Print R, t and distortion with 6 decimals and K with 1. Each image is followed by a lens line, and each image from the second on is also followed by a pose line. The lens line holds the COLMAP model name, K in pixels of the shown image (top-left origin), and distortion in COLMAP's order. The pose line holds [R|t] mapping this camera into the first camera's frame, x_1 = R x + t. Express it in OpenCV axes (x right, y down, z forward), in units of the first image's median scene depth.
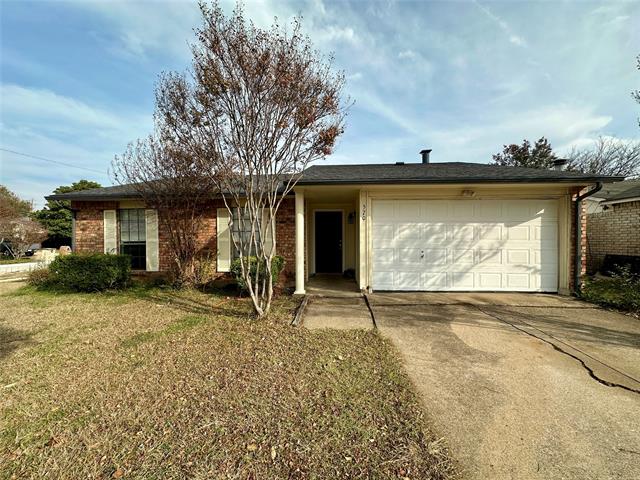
lens RADIAL K [[254.3, 0, 320.0], [0, 254.3, 240.0], [0, 0, 1]] dist [-0.000996, 0.000476]
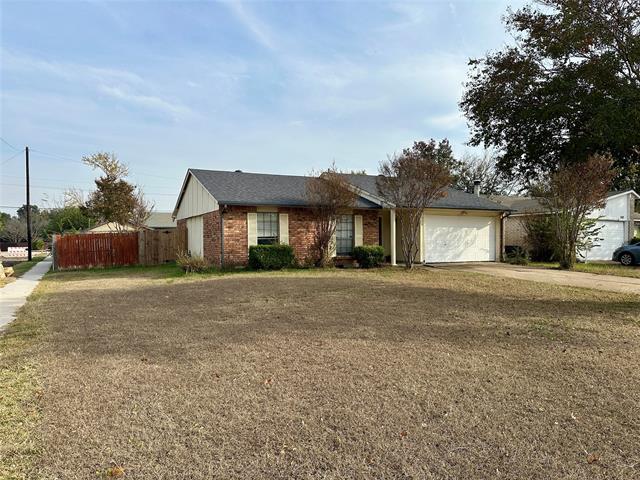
lens RADIAL K [[439.2, 0, 320.6], [0, 439.2, 242.4], [0, 0, 1]] dist [0.109979, -0.155675]
pose [[0.872277, -0.001651, 0.489010, -1.938753], [0.001823, 0.999998, 0.000124, 0.041970], [-0.489009, 0.000783, 0.872278, -1.377608]]
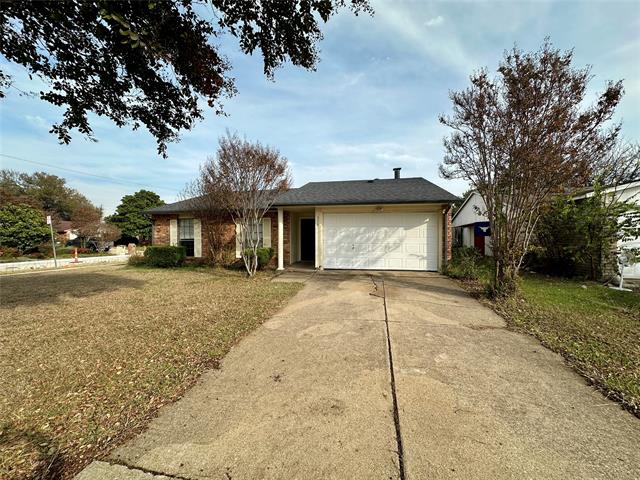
lens RADIAL K [[254.3, 0, 320.0], [0, 254.3, 240.0], [0, 0, 1]] dist [-0.000996, 0.000476]
pose [[0.992265, 0.002240, -0.124116, 0.369182], [-0.002164, 0.999997, 0.000746, 0.011613], [0.124117, -0.000472, 0.992267, -0.600058]]
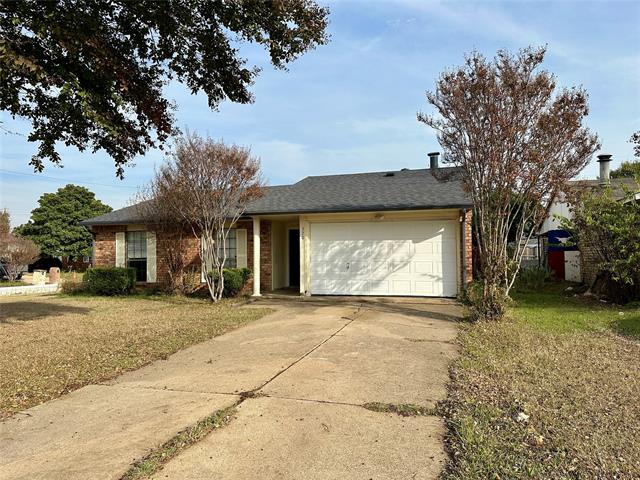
lens RADIAL K [[439.2, 0, 320.6], [0, 439.2, 242.4], [0, 0, 1]] dist [0.109979, -0.155675]
pose [[0.977754, -0.014143, -0.209276, 0.680138], [0.005590, 0.999127, -0.041404, 0.029006], [0.209679, 0.039313, 0.976980, -1.076413]]
